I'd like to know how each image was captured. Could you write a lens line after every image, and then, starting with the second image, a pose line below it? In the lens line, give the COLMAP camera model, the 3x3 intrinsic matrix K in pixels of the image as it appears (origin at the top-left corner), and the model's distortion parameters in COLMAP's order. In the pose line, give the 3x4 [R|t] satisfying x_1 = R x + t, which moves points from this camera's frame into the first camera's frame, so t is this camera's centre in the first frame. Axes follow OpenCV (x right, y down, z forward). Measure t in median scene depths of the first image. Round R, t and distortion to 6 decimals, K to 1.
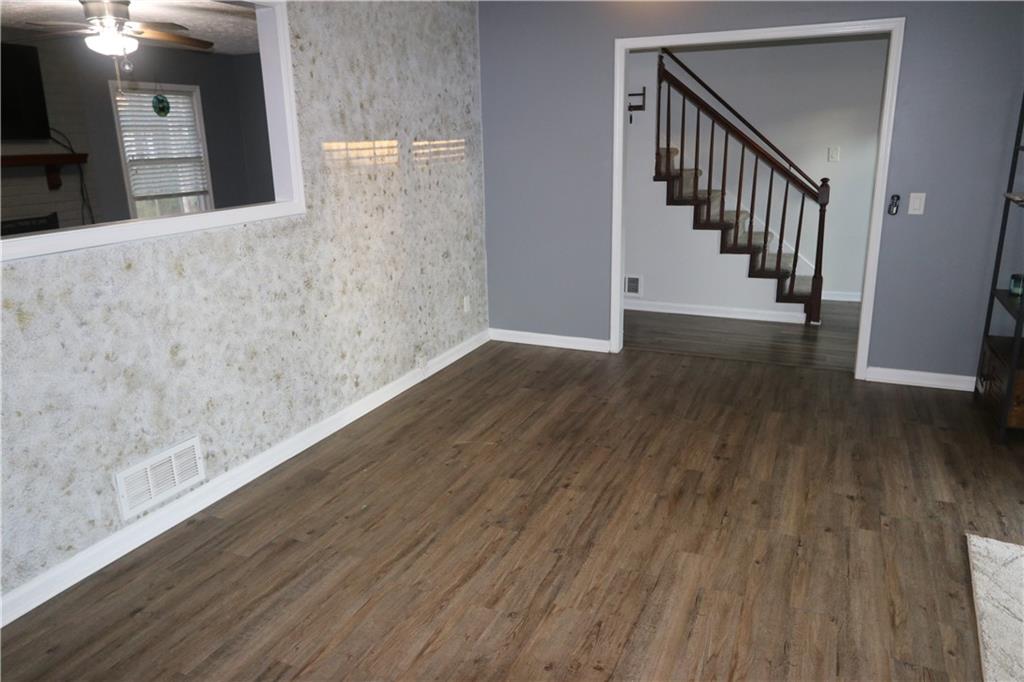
lens RADIAL K [[740.9, 0, 511.7], [0, 740.9, 342.5], [0, 0, 1]] dist [-0.002603, 0.000210]
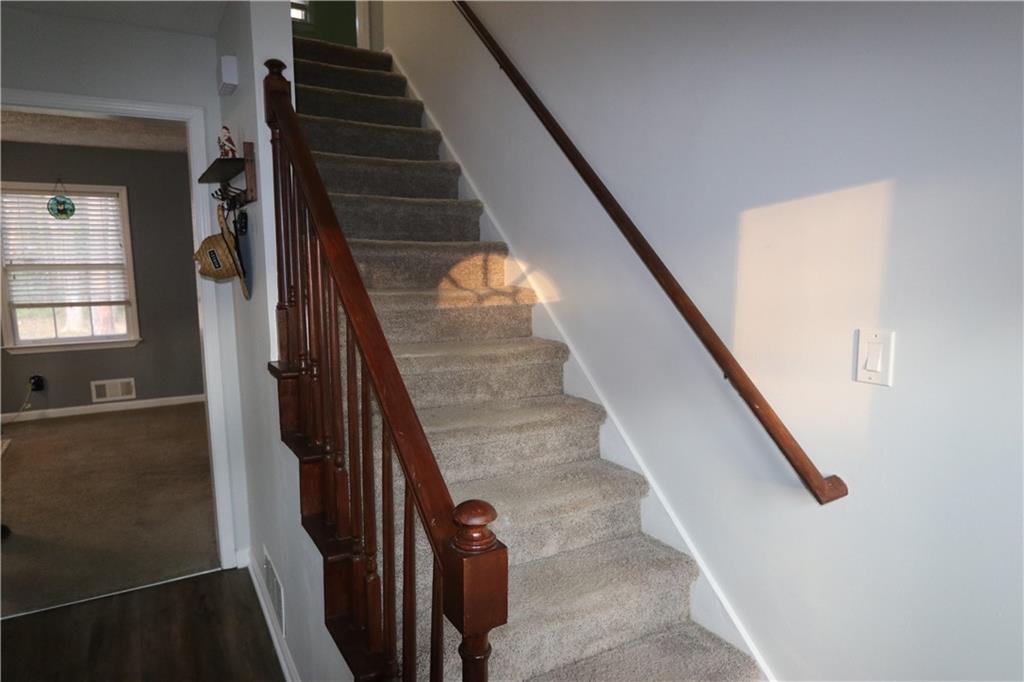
lens RADIAL K [[617.9, 0, 511.3], [0, 617.9, 339.9], [0, 0, 1]] dist [-0.002910, -0.000797]
pose [[0.809295, 0.109130, -0.577176, 0.420132], [-0.178094, 0.981926, -0.064058, -0.206097], [0.559754, 0.154633, 0.814103, 0.703442]]
